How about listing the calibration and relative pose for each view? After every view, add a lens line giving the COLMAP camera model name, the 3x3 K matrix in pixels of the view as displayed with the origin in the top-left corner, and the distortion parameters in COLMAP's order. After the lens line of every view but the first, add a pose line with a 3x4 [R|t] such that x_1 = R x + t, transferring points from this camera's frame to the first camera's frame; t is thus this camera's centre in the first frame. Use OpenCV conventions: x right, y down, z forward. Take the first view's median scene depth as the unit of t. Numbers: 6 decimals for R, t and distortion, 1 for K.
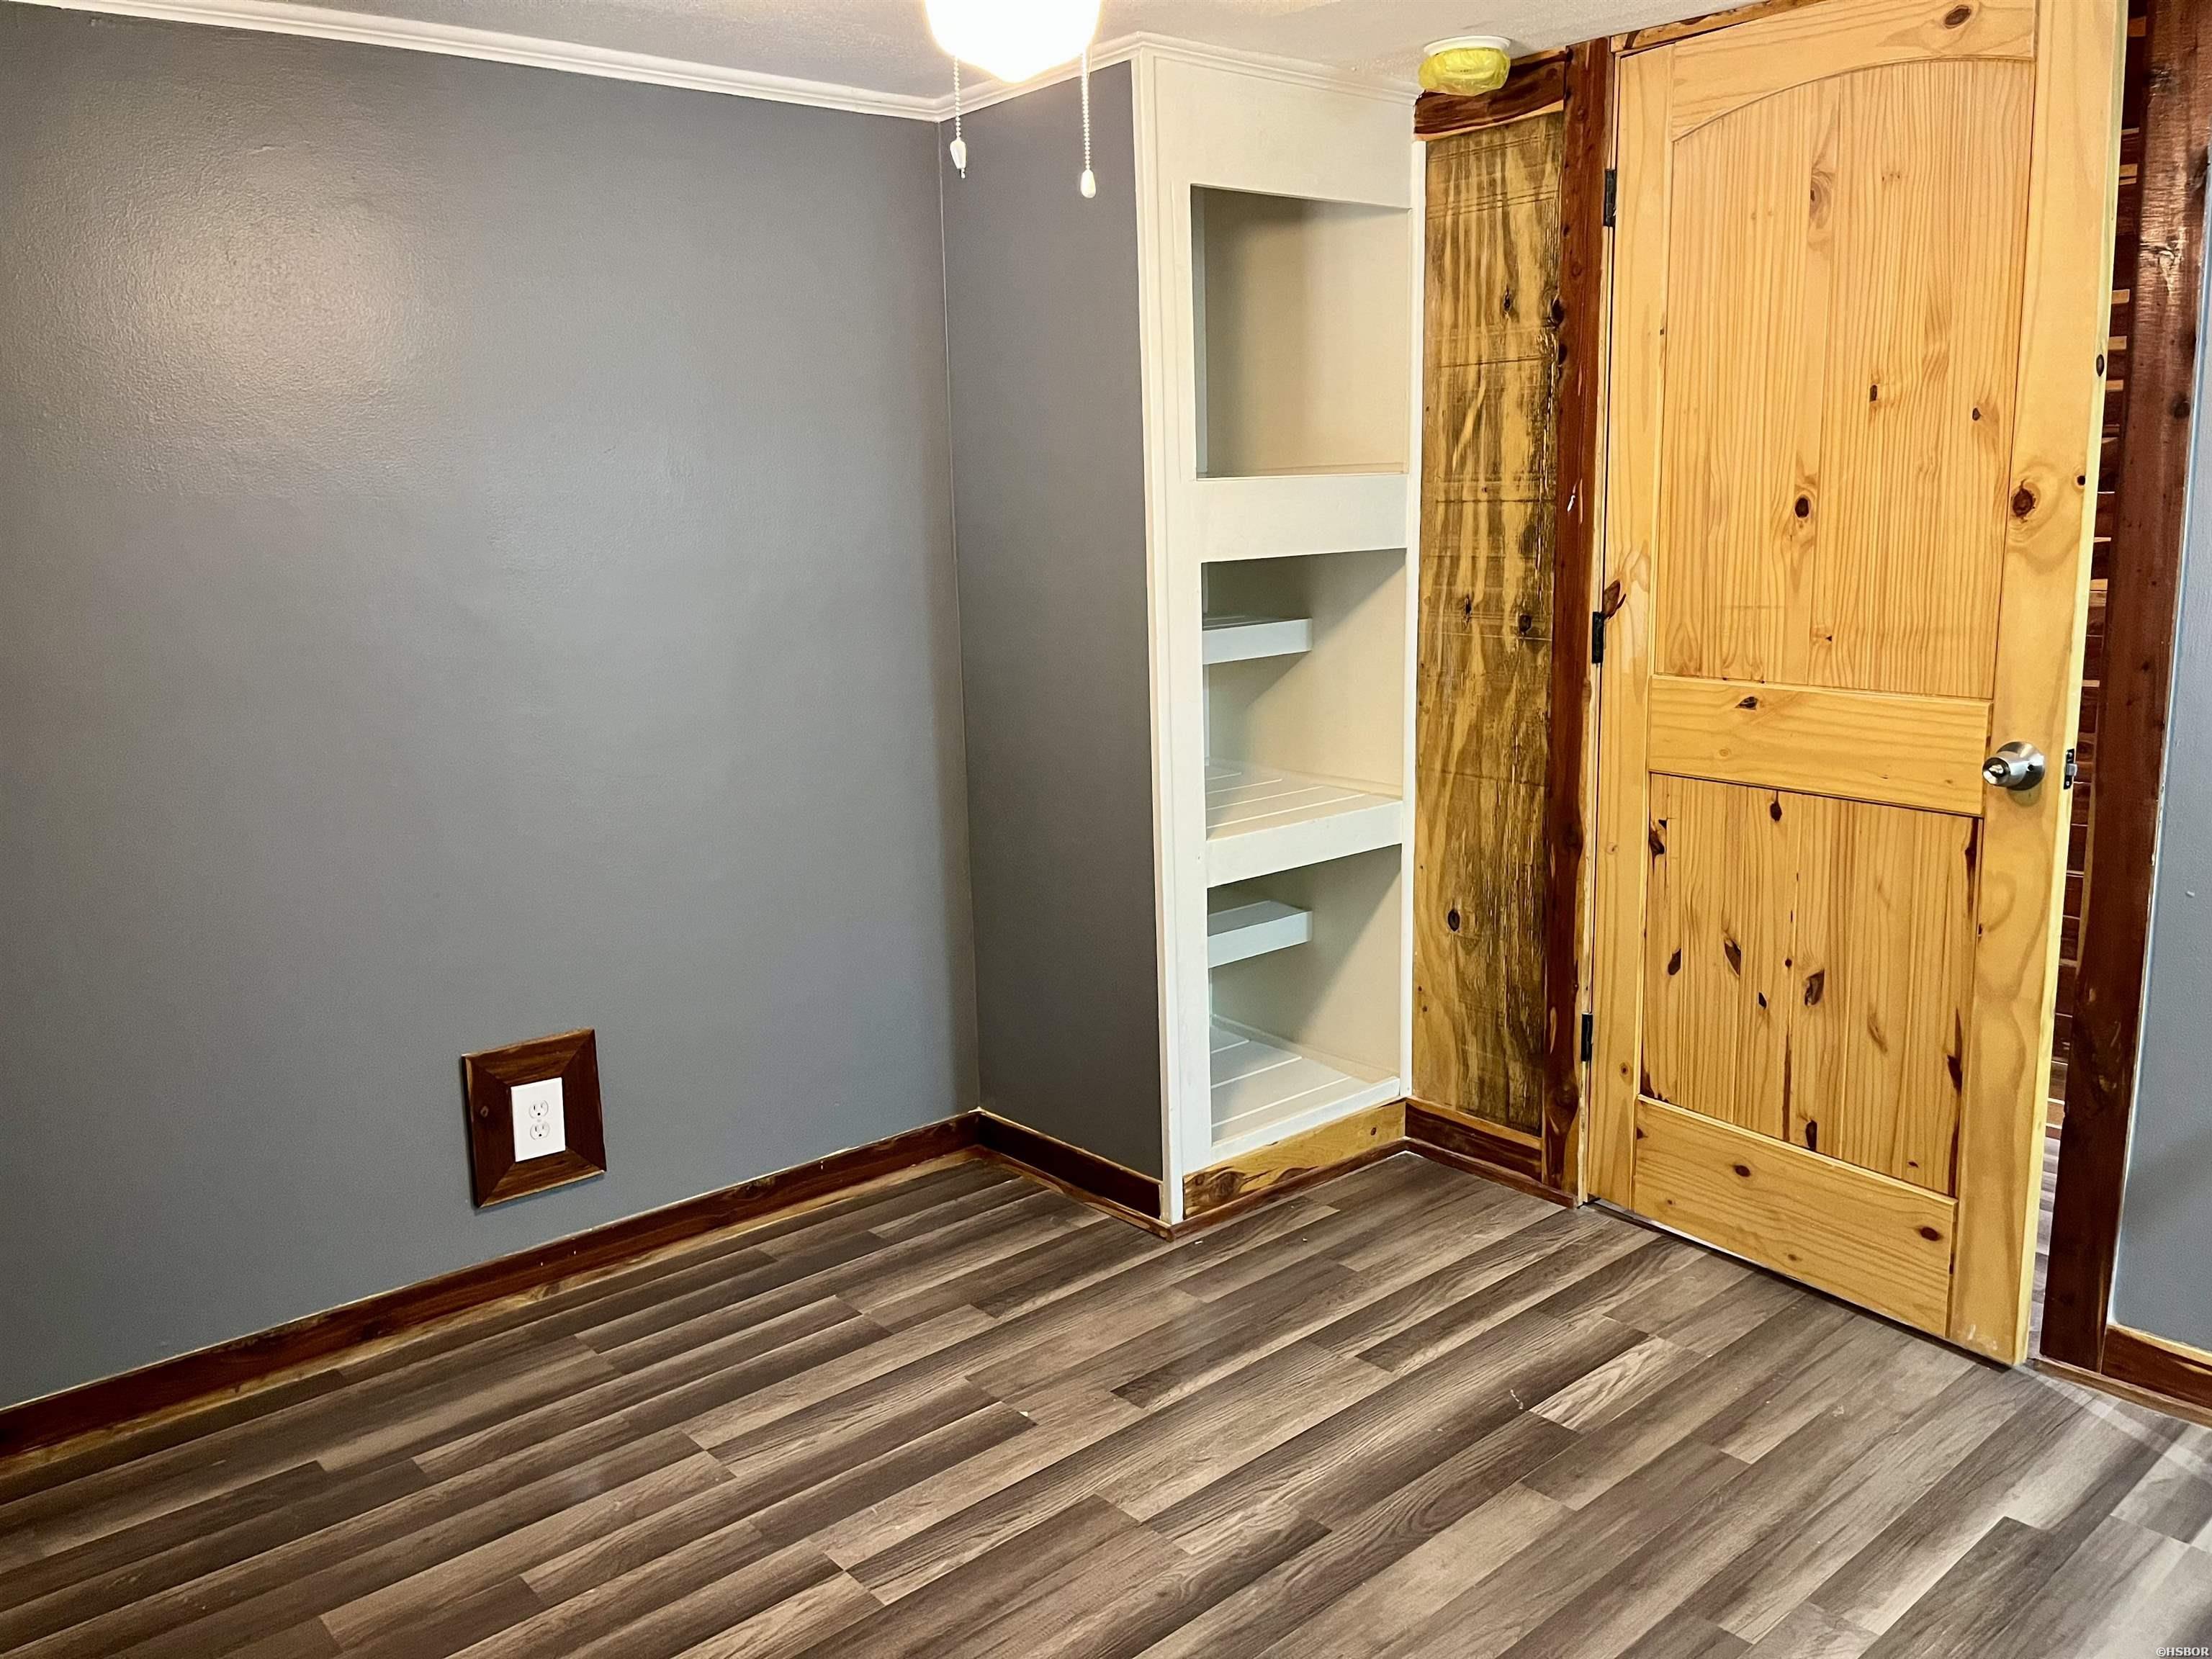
lens RADIAL K [[1675.8, 0, 1110.3], [0, 1675.8, 826.2], [0, 0, 1]] dist [0.073343, -0.102323]
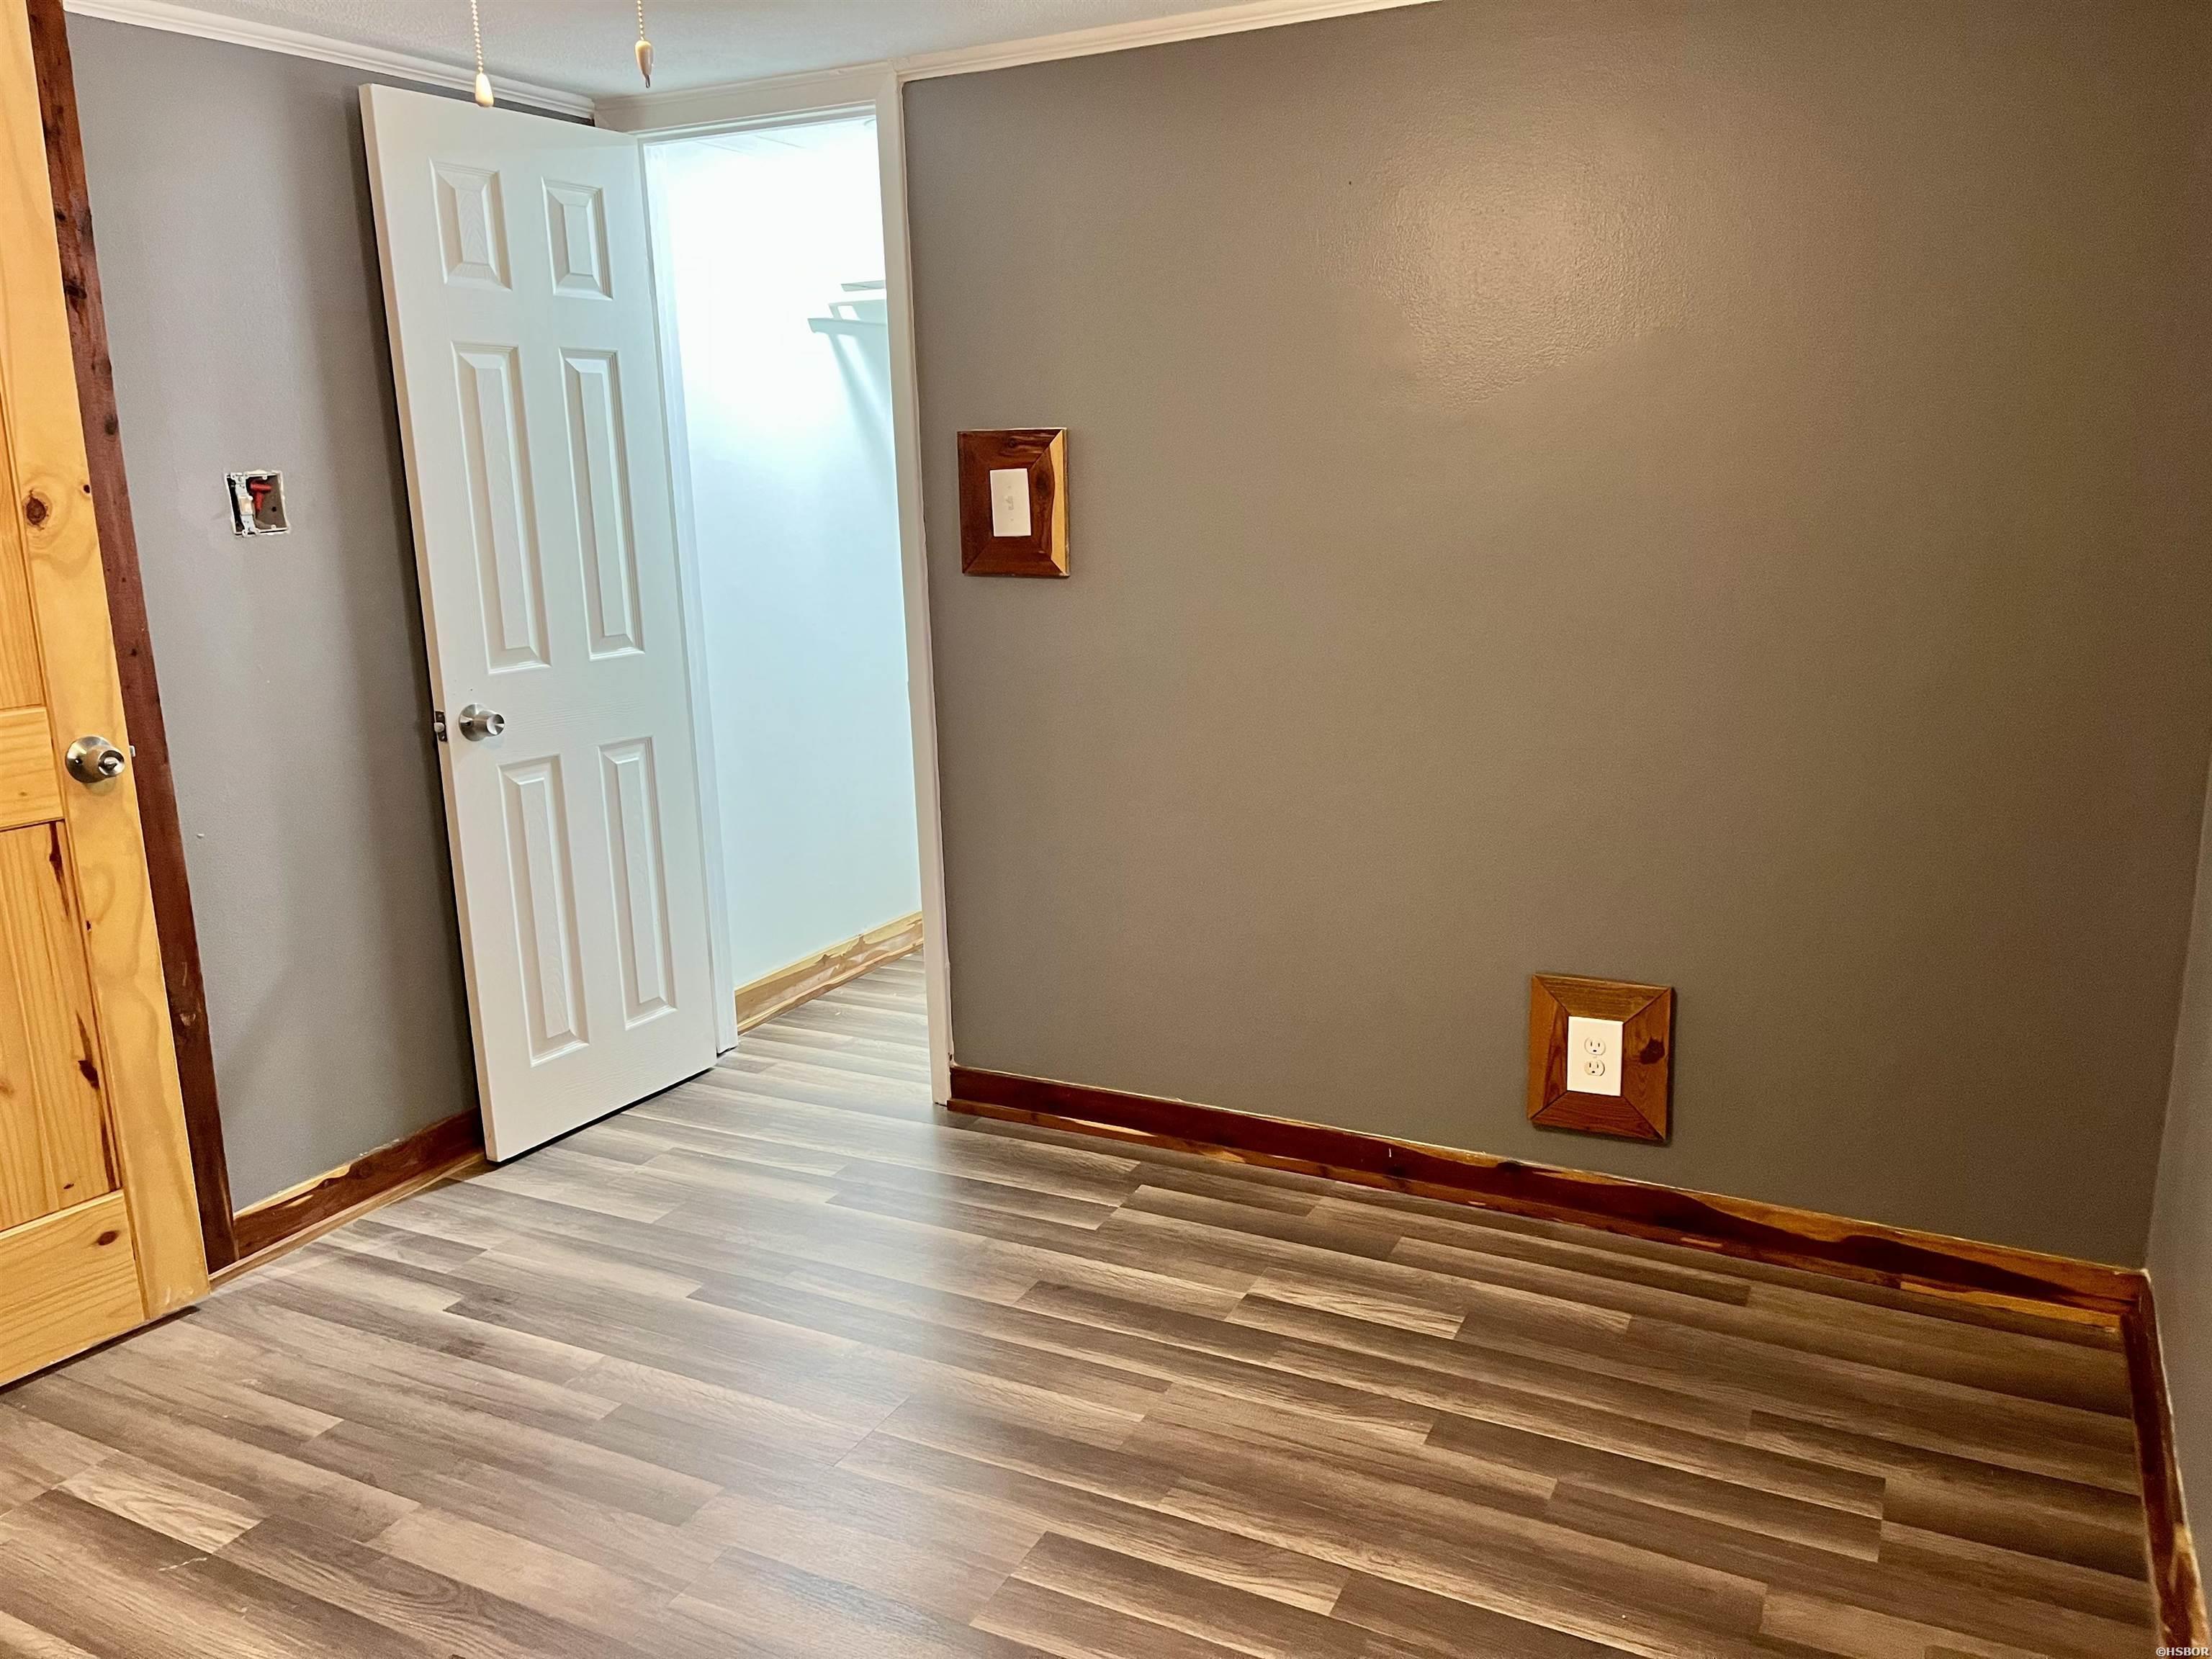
lens RADIAL K [[1675.8, 0, 1113.7], [0, 1675.8, 828.5], [0, 0, 1]] dist [0.073343, -0.102323]
pose [[-0.376895, -0.166242, 0.911215, -0.663584], [0.210200, 0.942745, 0.258937, -0.132911], [-0.902090, 0.289129, -0.320372, 0.766237]]
